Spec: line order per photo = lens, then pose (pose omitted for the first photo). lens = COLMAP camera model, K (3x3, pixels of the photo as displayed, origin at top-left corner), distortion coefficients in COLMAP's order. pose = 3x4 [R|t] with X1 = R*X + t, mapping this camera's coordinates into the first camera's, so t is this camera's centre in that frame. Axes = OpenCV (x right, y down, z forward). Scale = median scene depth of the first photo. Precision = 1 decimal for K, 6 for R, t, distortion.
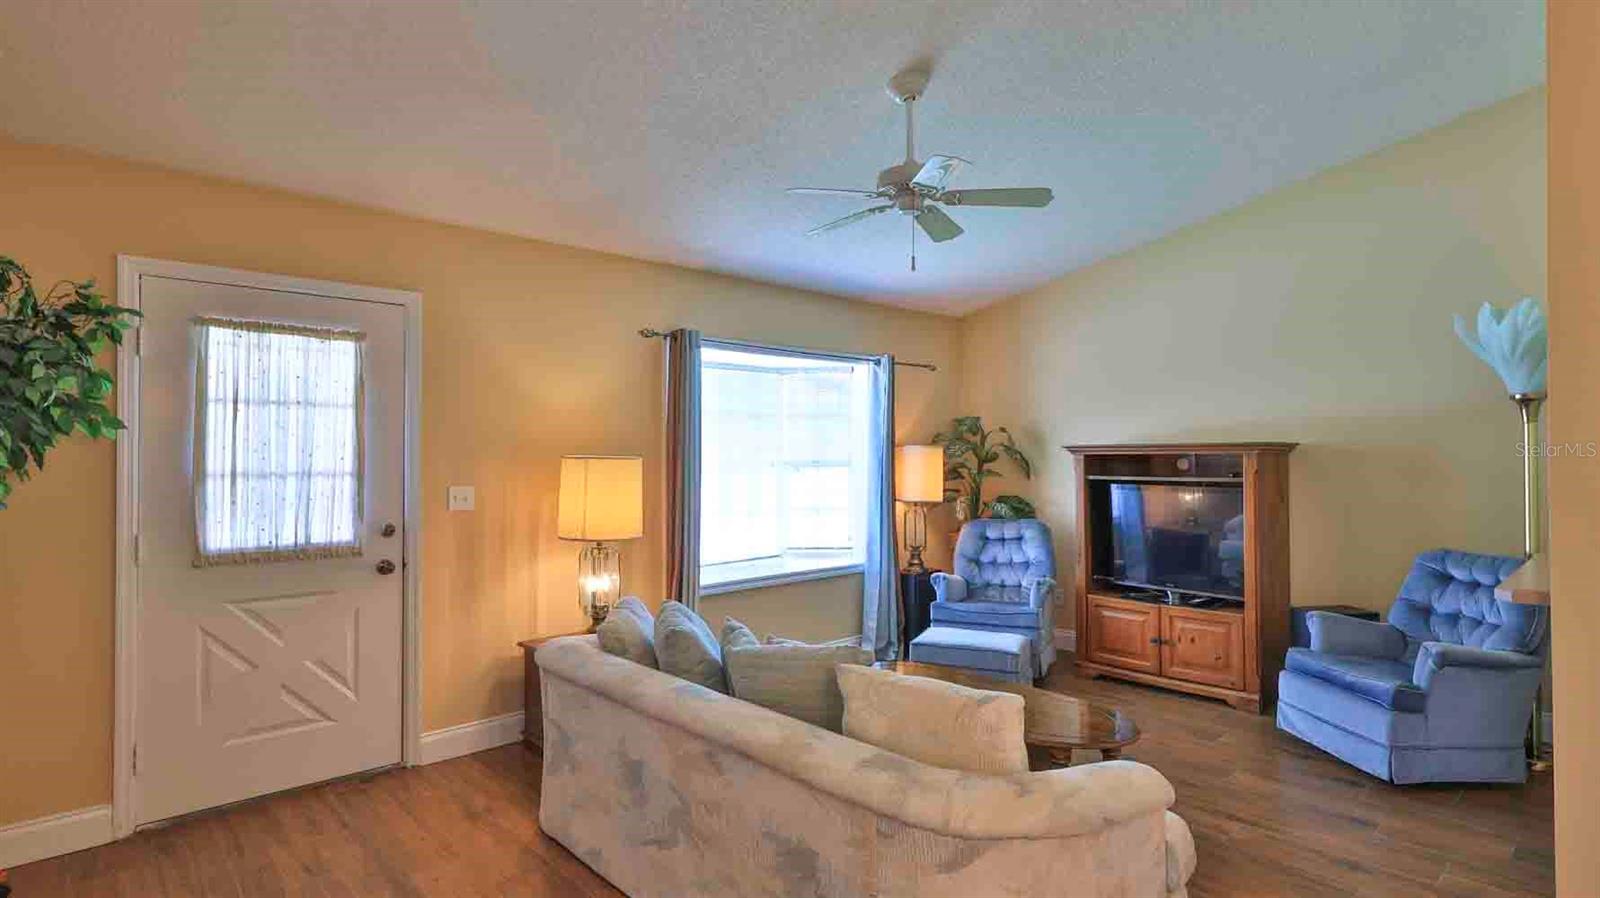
lens RADIAL K [[824.7, 0, 800.0], [0, 824.7, 449.0], [0, 0, 1]] dist [0.016749, -0.000479]
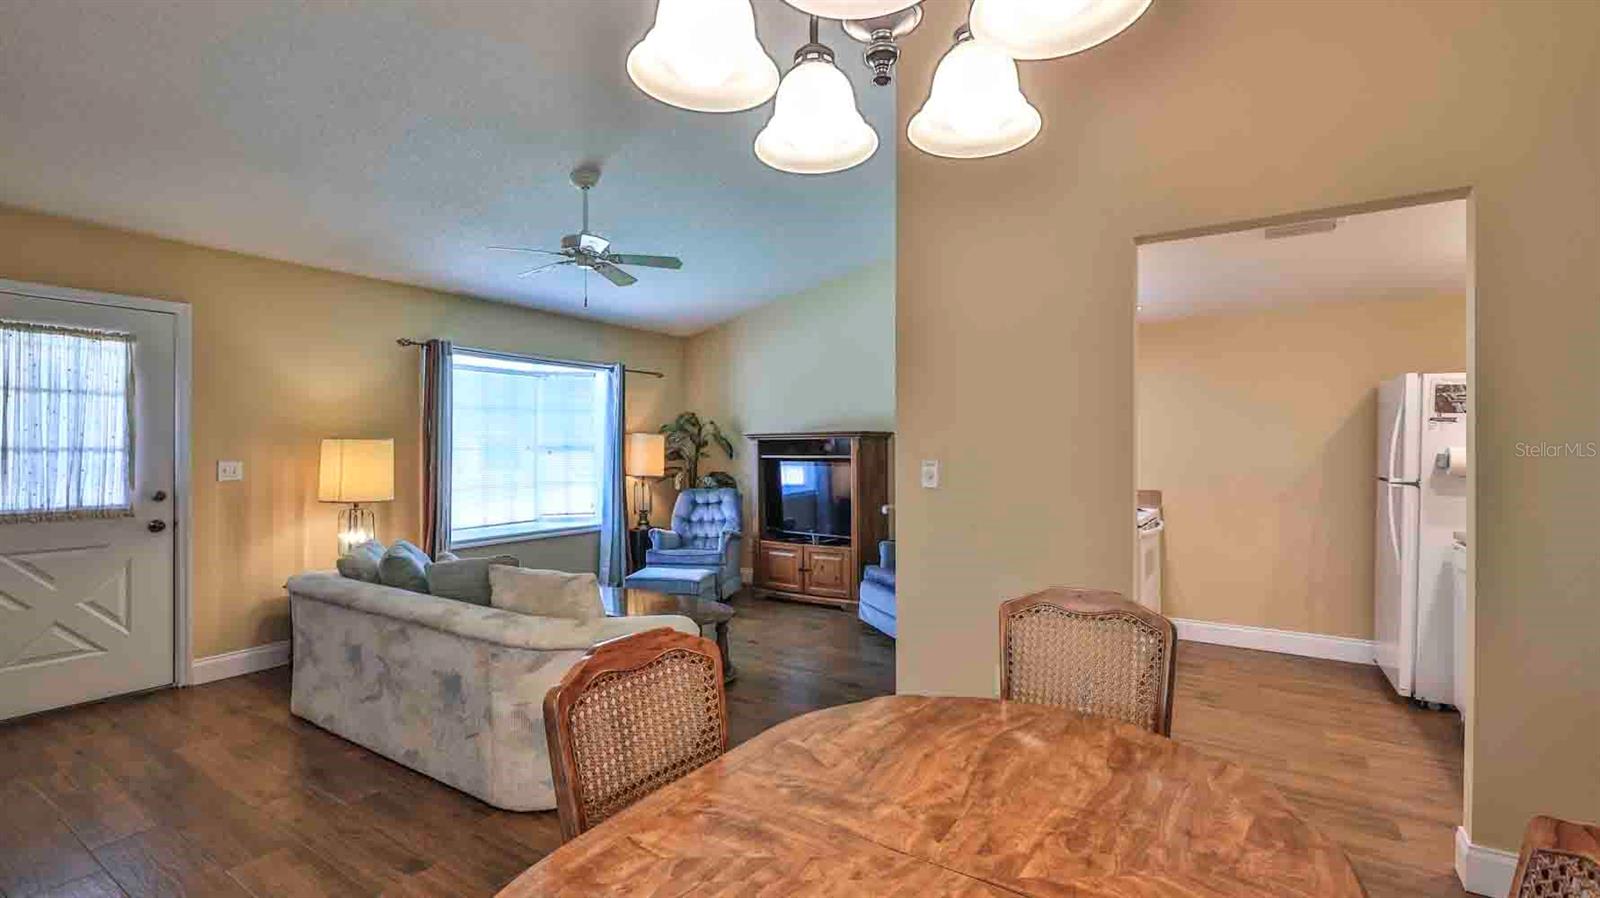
lens RADIAL K [[715.9, 0, 793.2], [0, 715.9, 450.0], [0, 0, 1]] dist [0.011939, -0.000328]
pose [[0.972498, 0.000116, 0.232911, 0.154627], [-0.002034, 0.999966, 0.007993, 0.017330], [-0.232902, -0.008247, 0.972465, -0.240799]]
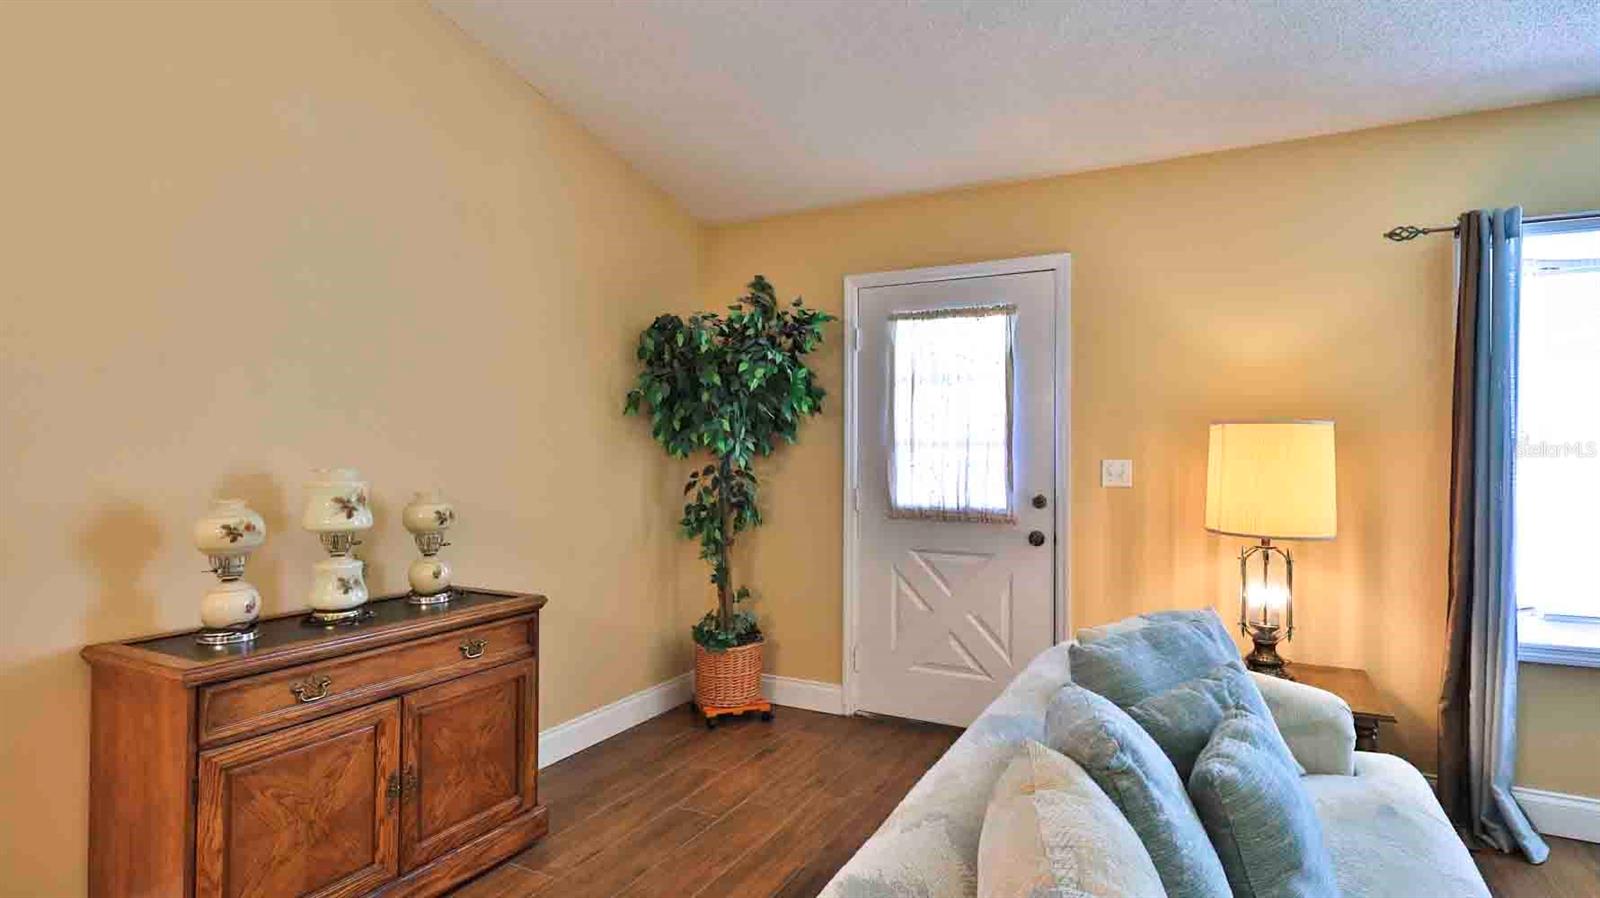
lens RADIAL K [[824.7, 0, 800.0], [0, 824.7, 449.0], [0, 0, 1]] dist [0.016749, -0.000479]
pose [[0.343942, 0.006431, -0.938969, 0.299560], [0.007354, 0.999927, 0.009542, 0.022014], [0.938962, -0.010187, 0.343870, 0.363401]]
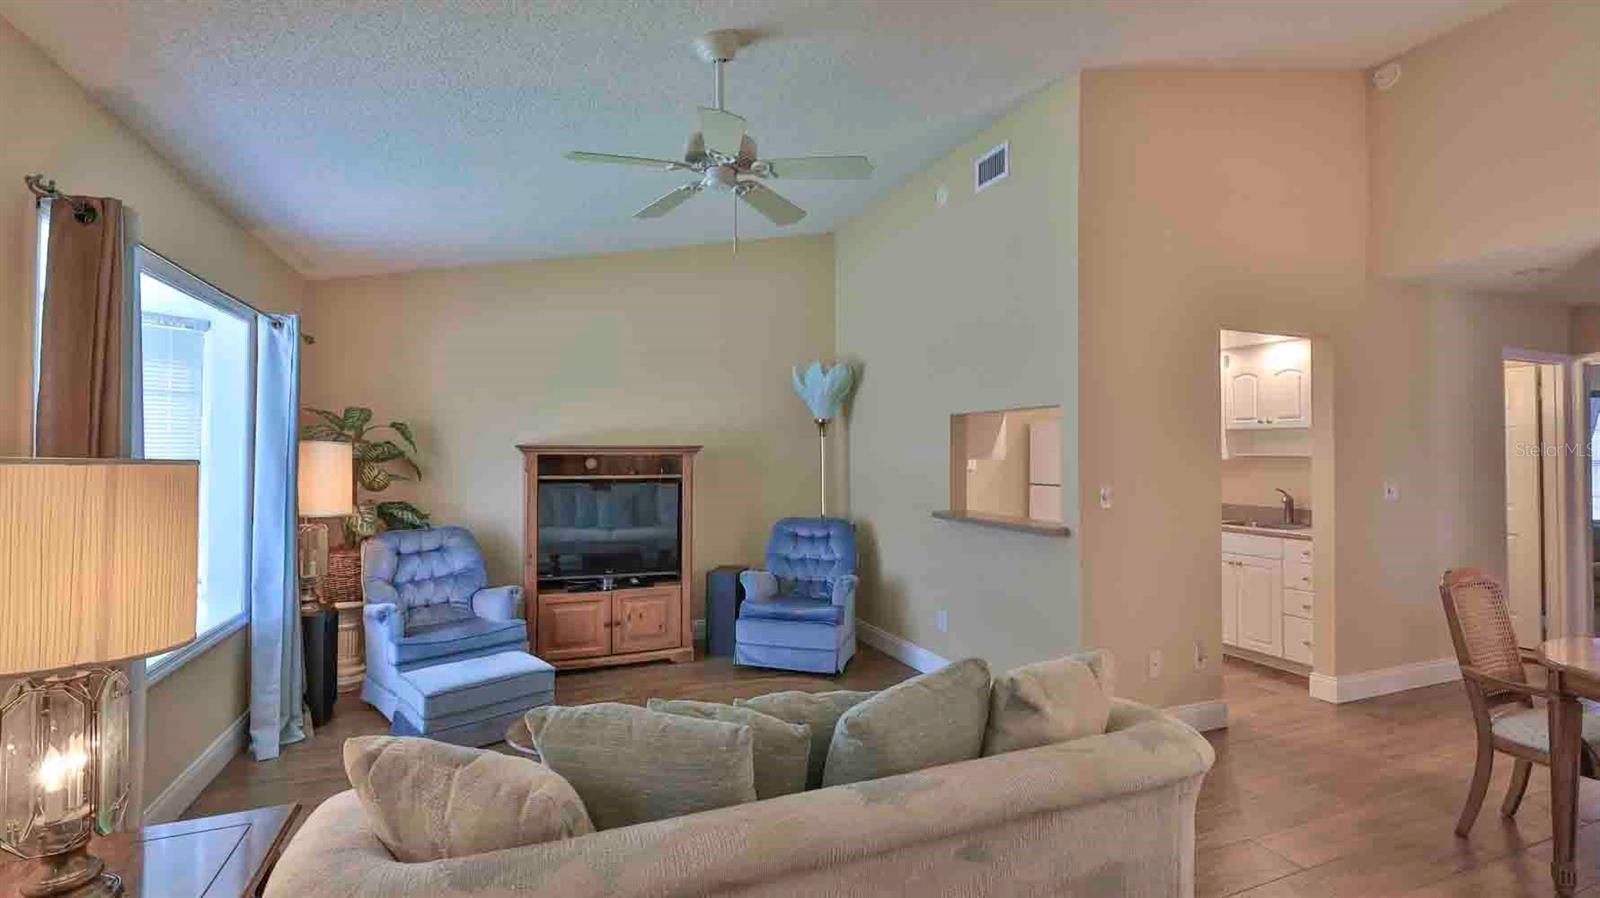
lens RADIAL K [[713.4, 0, 798.0], [0, 713.4, 443.0], [0, 0, 1]] dist [-0.000707, 0.001097]
pose [[0.352258, 0.017665, 0.935736, -0.449520], [-0.010304, 0.999834, -0.014996, 0.002537], [-0.935846, -0.004360, 0.352382, 0.520006]]
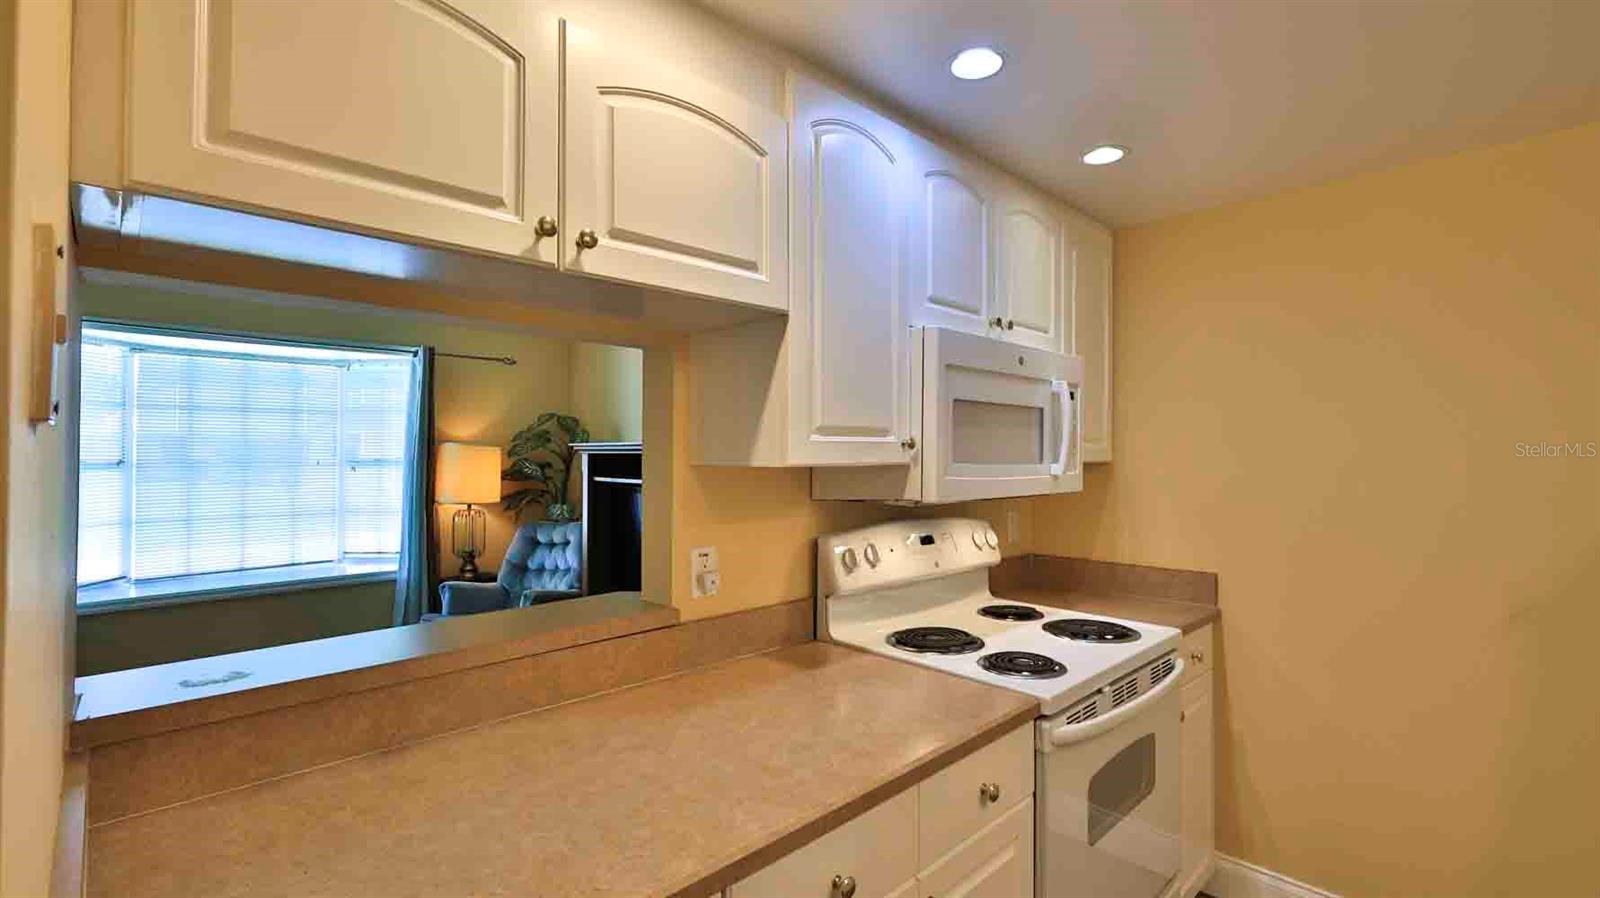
lens RADIAL K [[713.4, 0, 798.0], [0, 713.4, 443.0], [0, 0, 1]] dist [-0.000707, 0.001097]
pose [[0.999812, 0.003663, 0.019063, 0.721963], [-0.003543, 0.999974, -0.006340, -0.001242], [-0.019086, 0.006271, 0.999798, 0.265423]]
